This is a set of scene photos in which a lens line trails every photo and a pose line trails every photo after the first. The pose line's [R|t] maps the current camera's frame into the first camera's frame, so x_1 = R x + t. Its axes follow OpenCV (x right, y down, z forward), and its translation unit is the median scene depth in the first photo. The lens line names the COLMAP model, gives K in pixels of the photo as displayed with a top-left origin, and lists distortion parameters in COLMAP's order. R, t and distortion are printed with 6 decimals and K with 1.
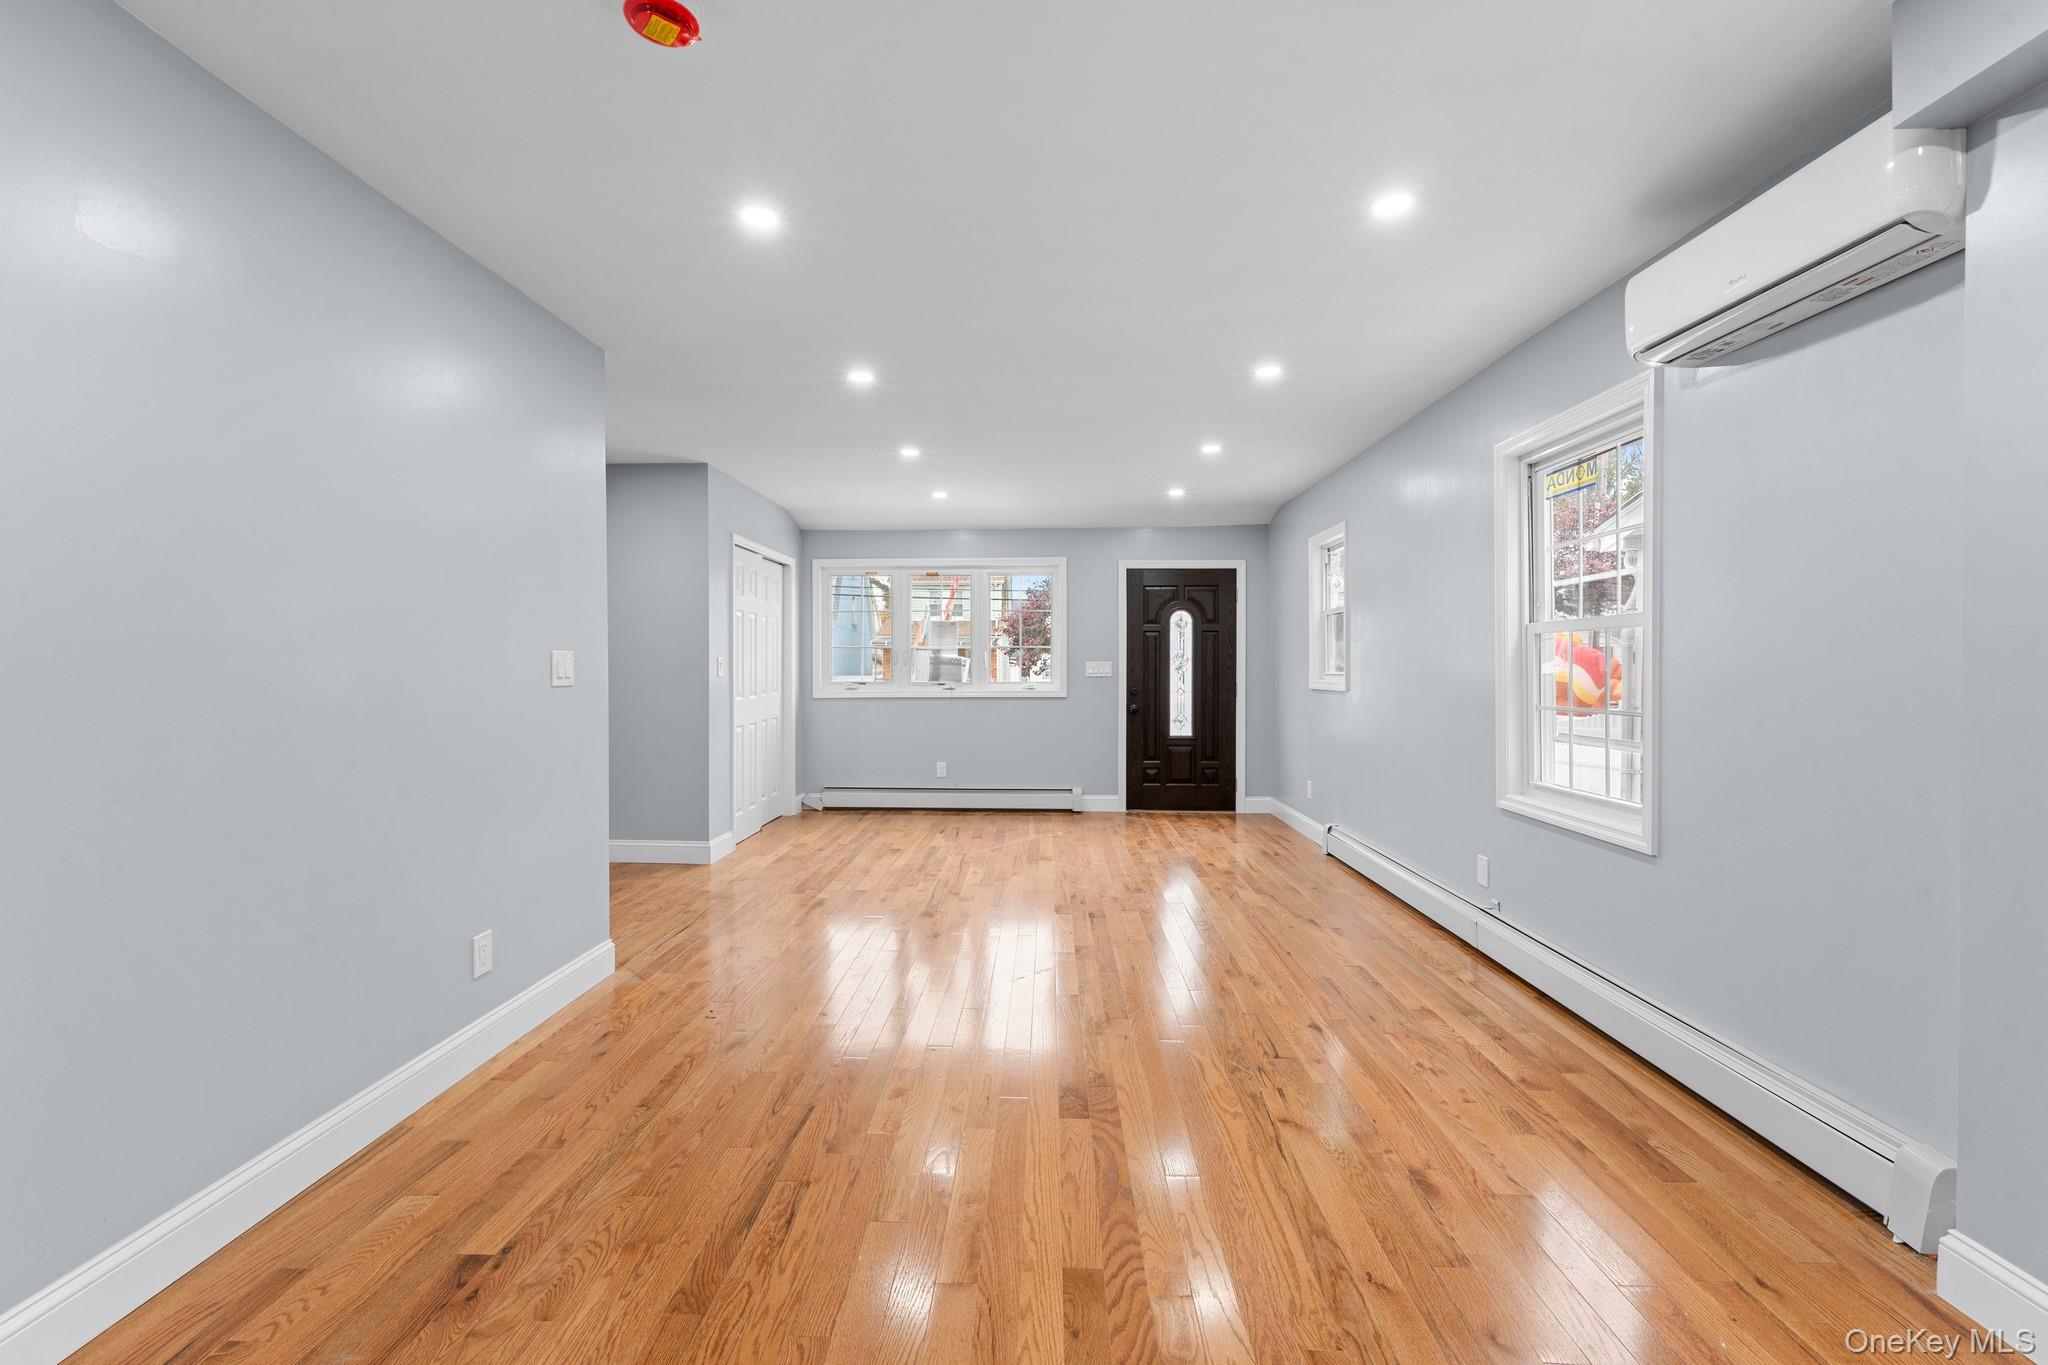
lens RADIAL K [[829.2, 0, 1024.0], [0, 829.2, 682.5], [0, 0, 1]] dist [-0.000246, -0.000471]
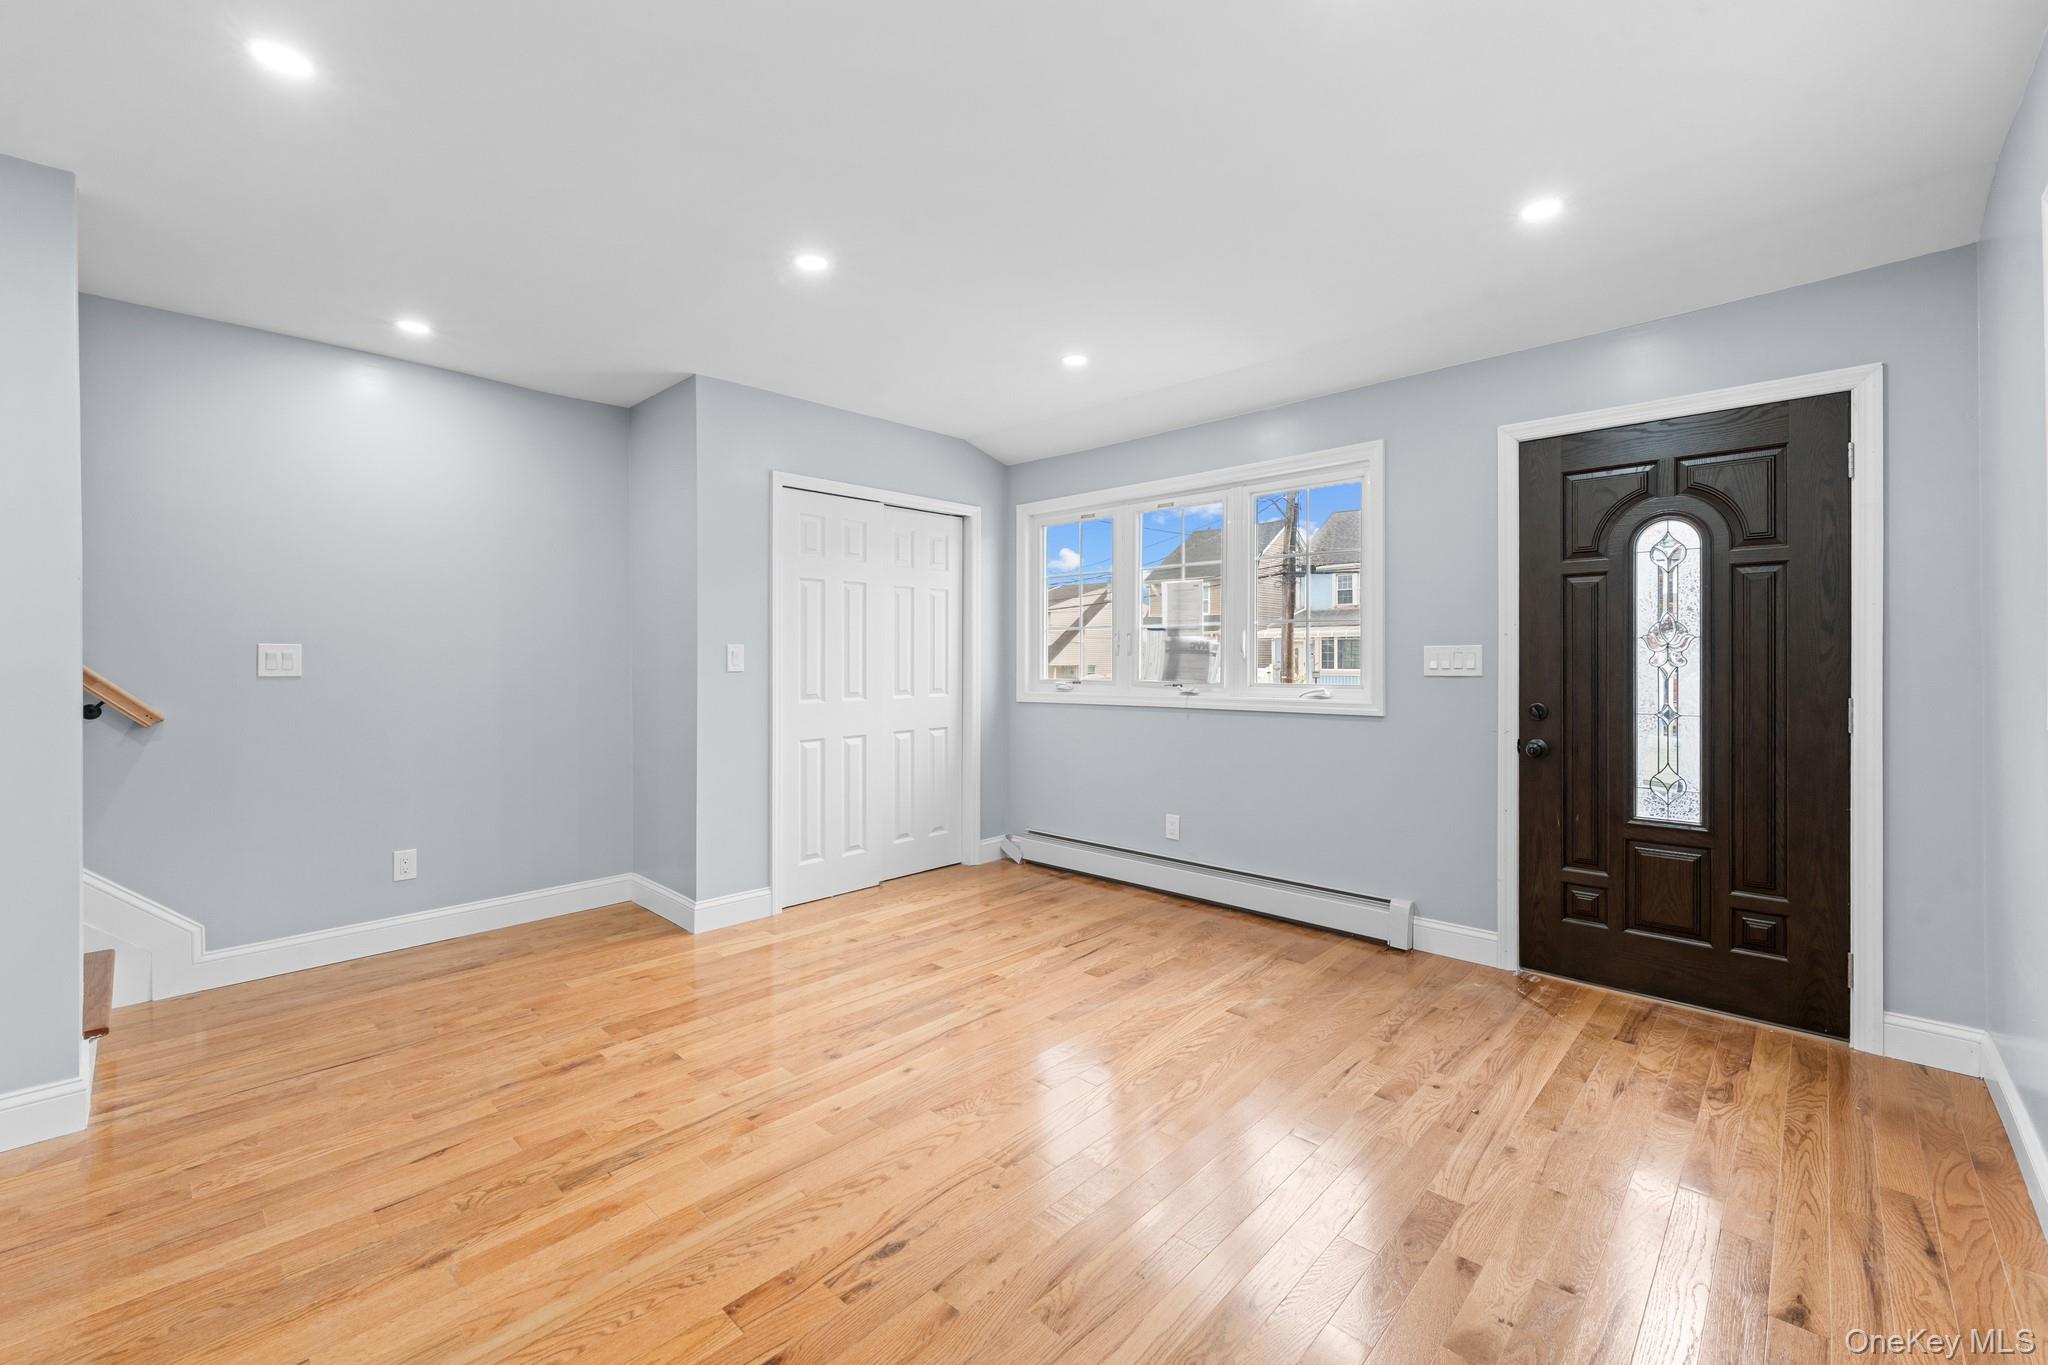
lens RADIAL K [[846.6, 0, 1020.8], [0, 846.6, 667.8], [0, 0, 1]] dist [-0.000325, -0.000272]
pose [[0.746730, 0.004913, -0.665109, 0.230558], [-0.010374, 0.999937, -0.004260, -0.007315], [0.665046, 0.010080, 0.746734, 0.469960]]
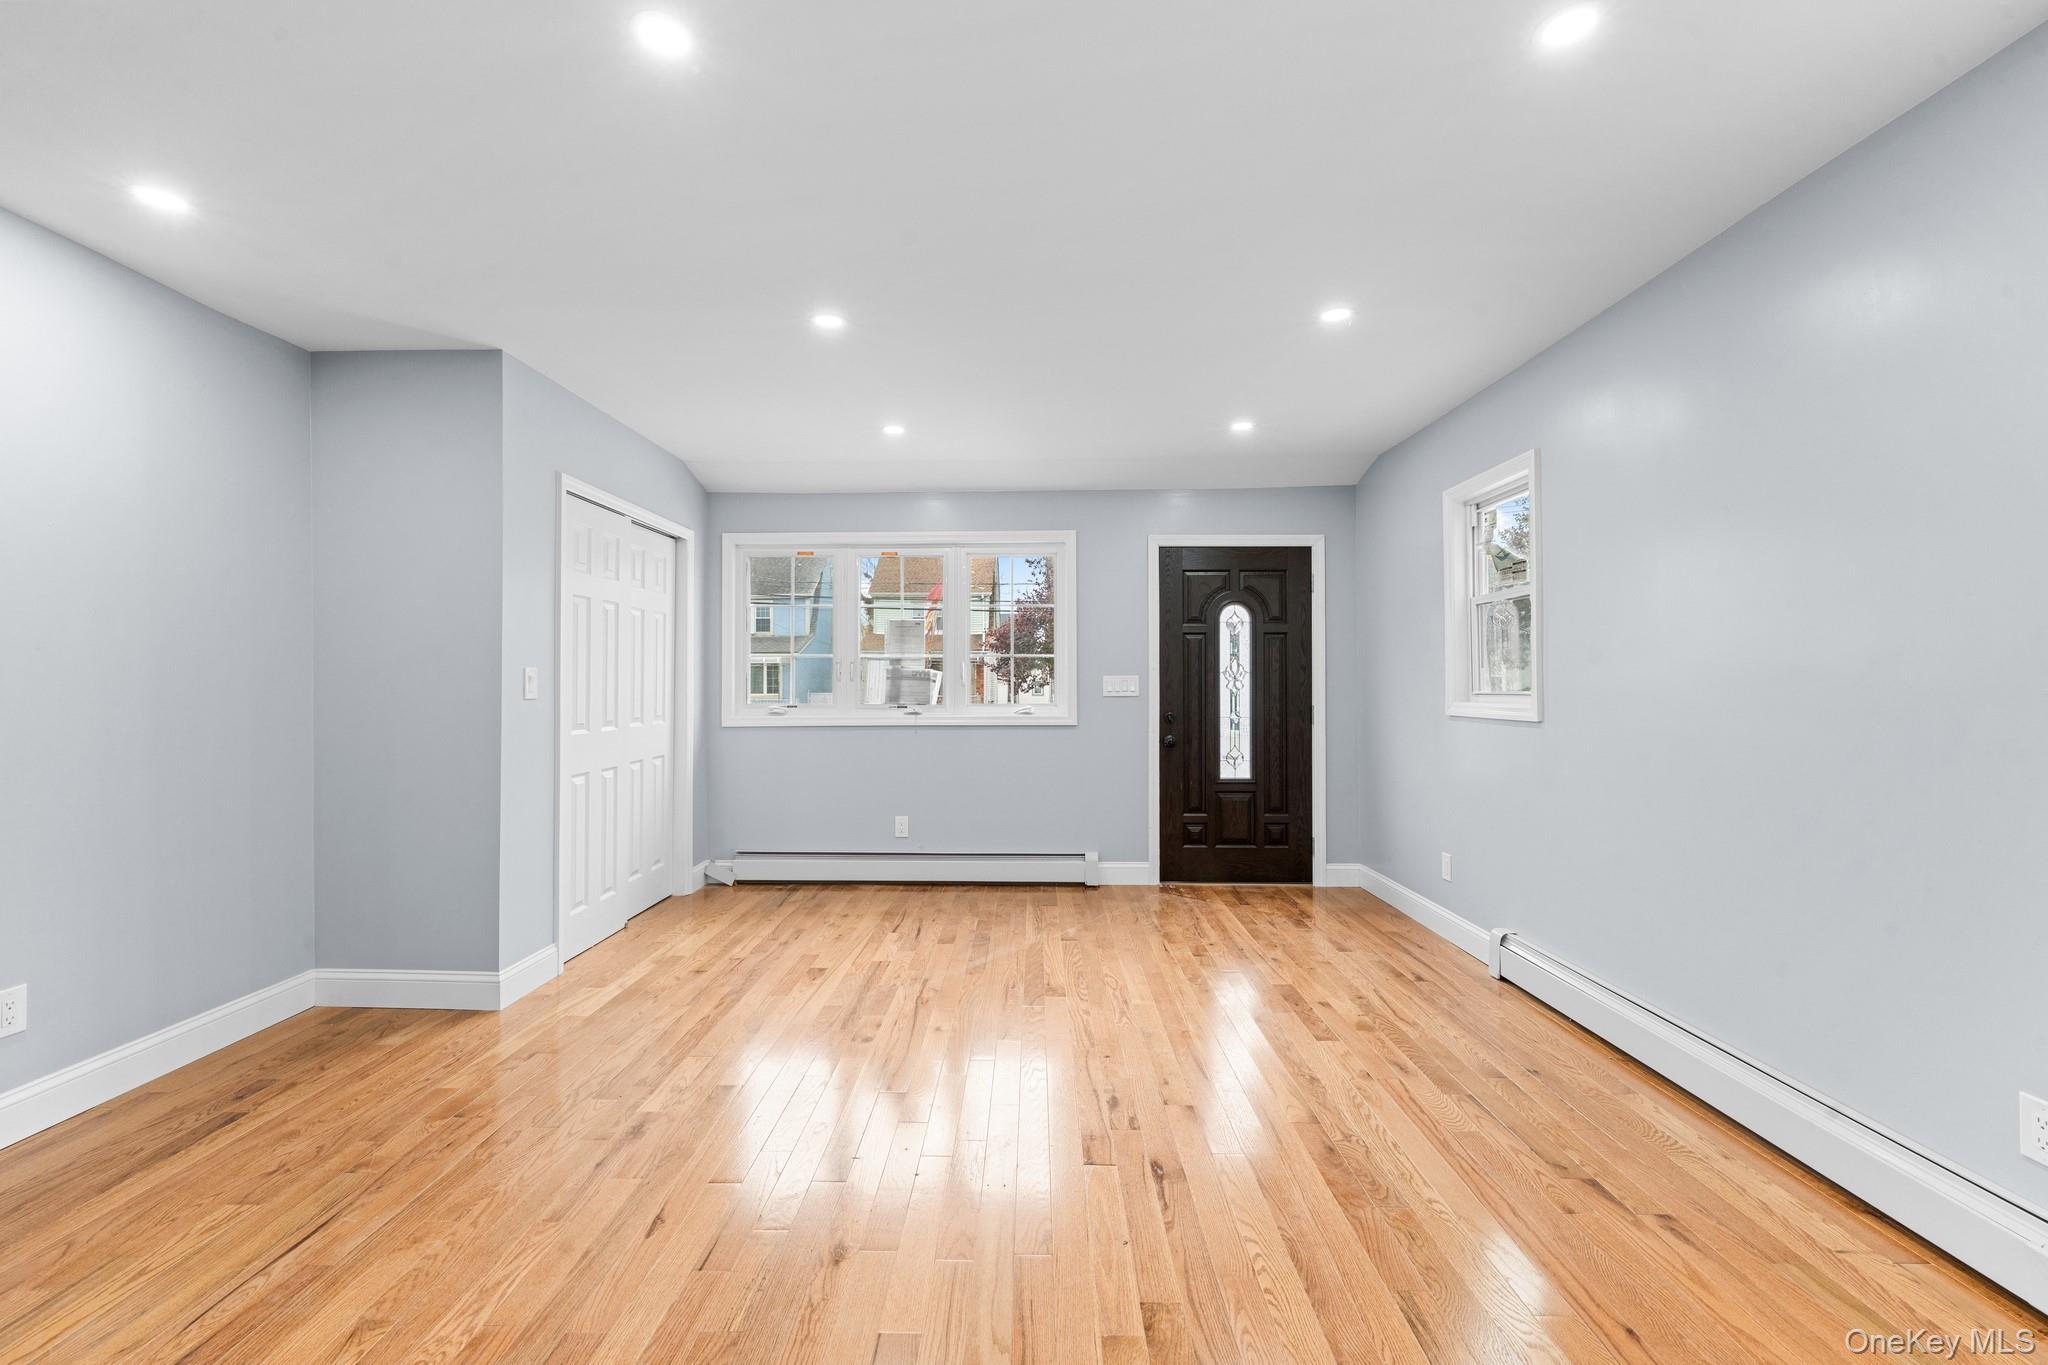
lens RADIAL K [[829.2, 0, 1024.0], [0, 829.2, 682.5], [0, 0, 1]] dist [-0.000246, -0.000471]
pose [[0.999896, -0.000899, 0.014367, -0.004371], [0.001186, 0.999800, -0.019966, -0.004913], [-0.014347, 0.019981, 0.999697, 0.284024]]
